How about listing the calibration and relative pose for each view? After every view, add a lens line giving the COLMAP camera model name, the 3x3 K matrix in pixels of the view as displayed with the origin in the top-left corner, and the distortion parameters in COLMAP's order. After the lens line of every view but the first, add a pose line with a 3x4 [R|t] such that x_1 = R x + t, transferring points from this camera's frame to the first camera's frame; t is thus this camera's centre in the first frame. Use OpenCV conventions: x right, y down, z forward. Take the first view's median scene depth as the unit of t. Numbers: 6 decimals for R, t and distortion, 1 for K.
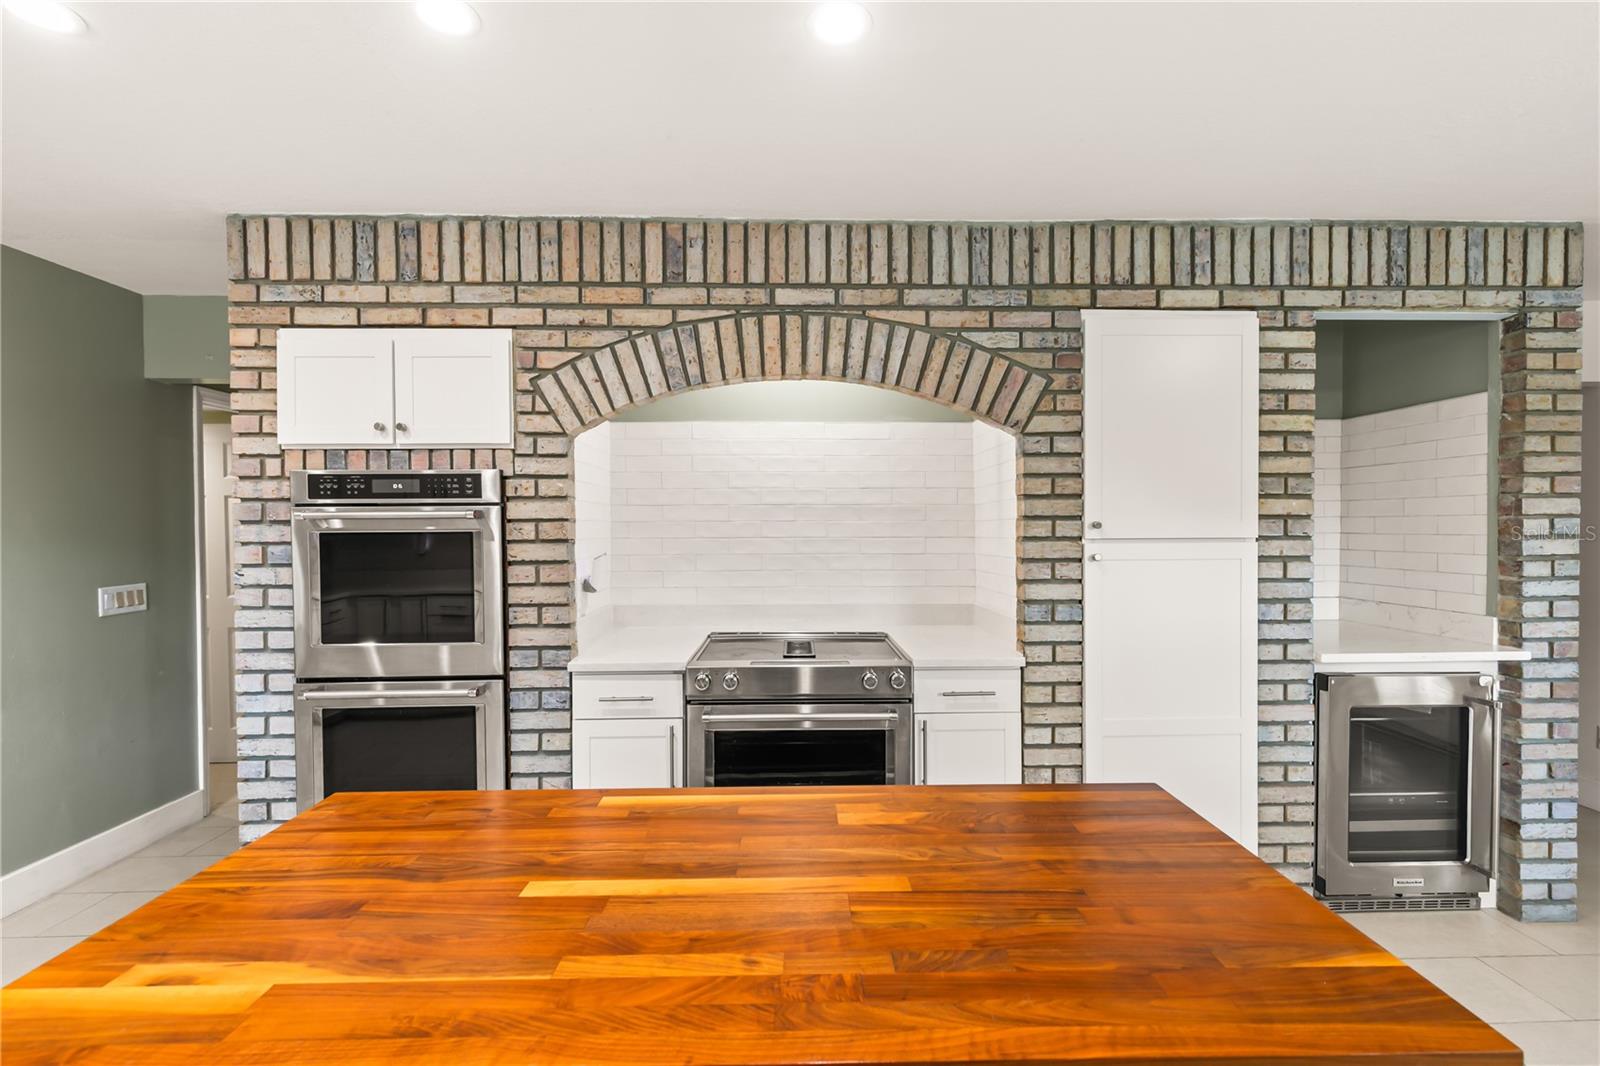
lens RADIAL K [[713.8, 0, 797.2], [0, 713.8, 533.9], [0, 0, 1]] dist [0.001640, 0.001237]
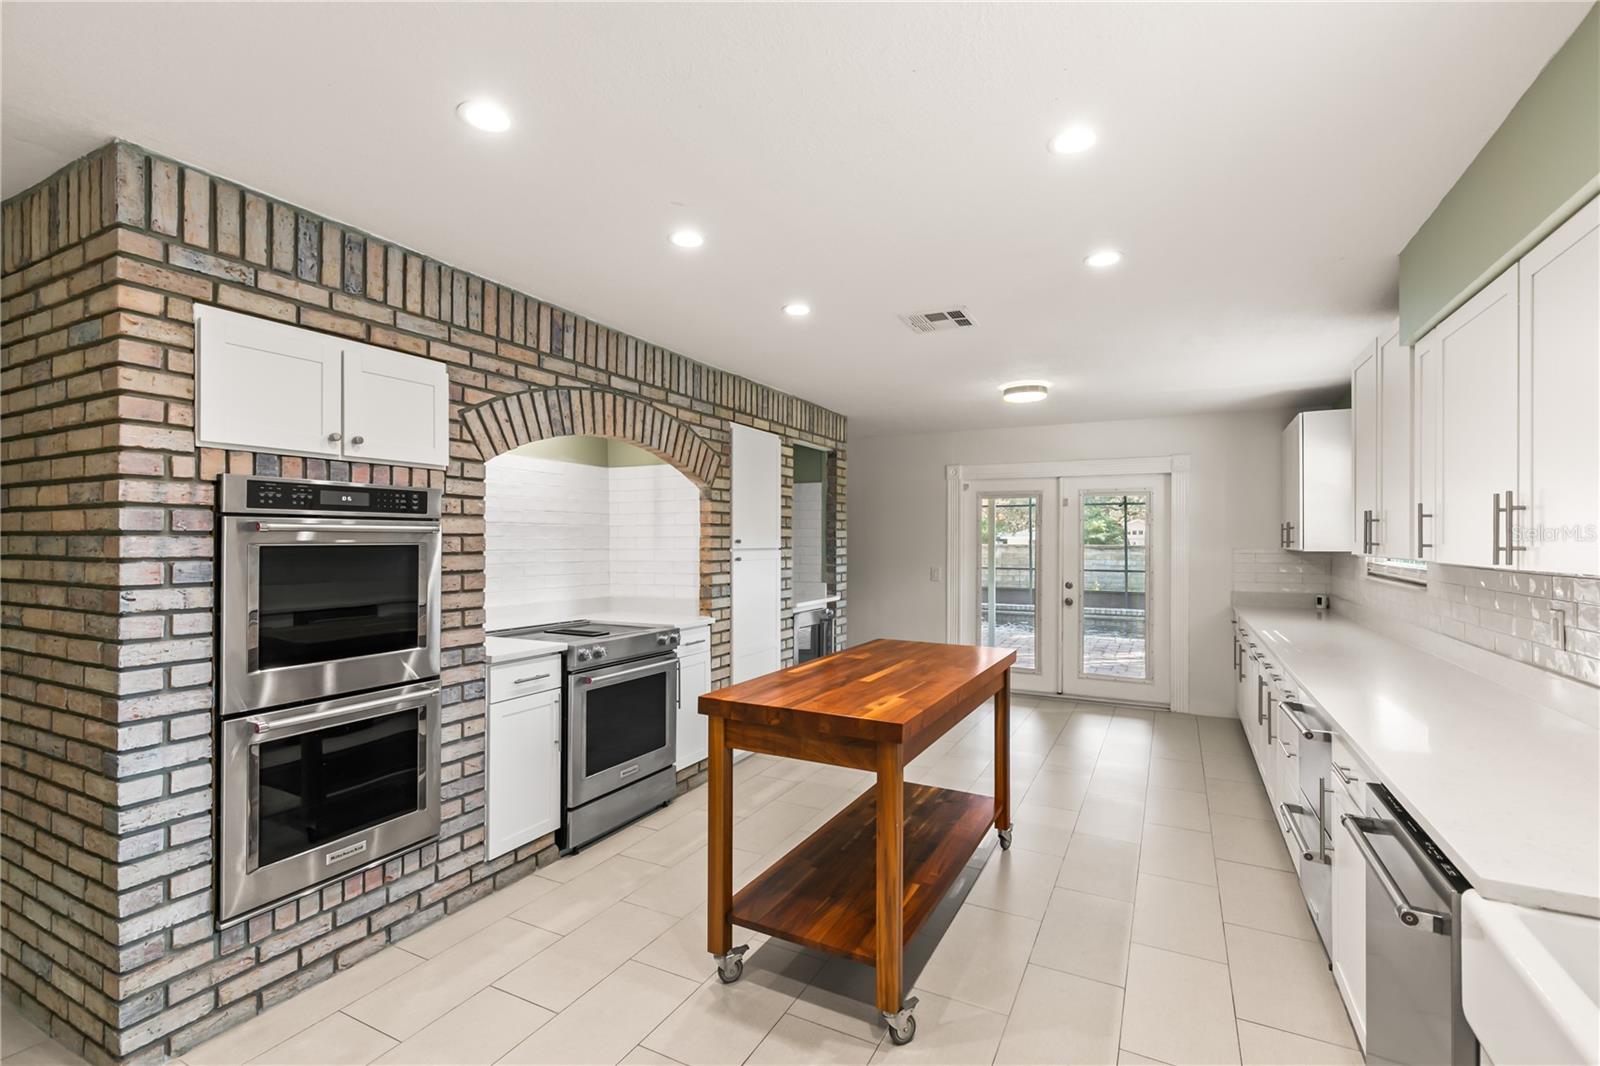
lens RADIAL K [[713.8, 0, 810.1], [0, 713.8, 533.2], [0, 0, 1]] dist [0.001640, 0.001237]
pose [[0.476844, 0.014692, 0.878865, -1.090948], [0.005792, 0.999786, -0.019856, 0.004072], [-0.878969, 0.014558, 0.476657, -0.030889]]
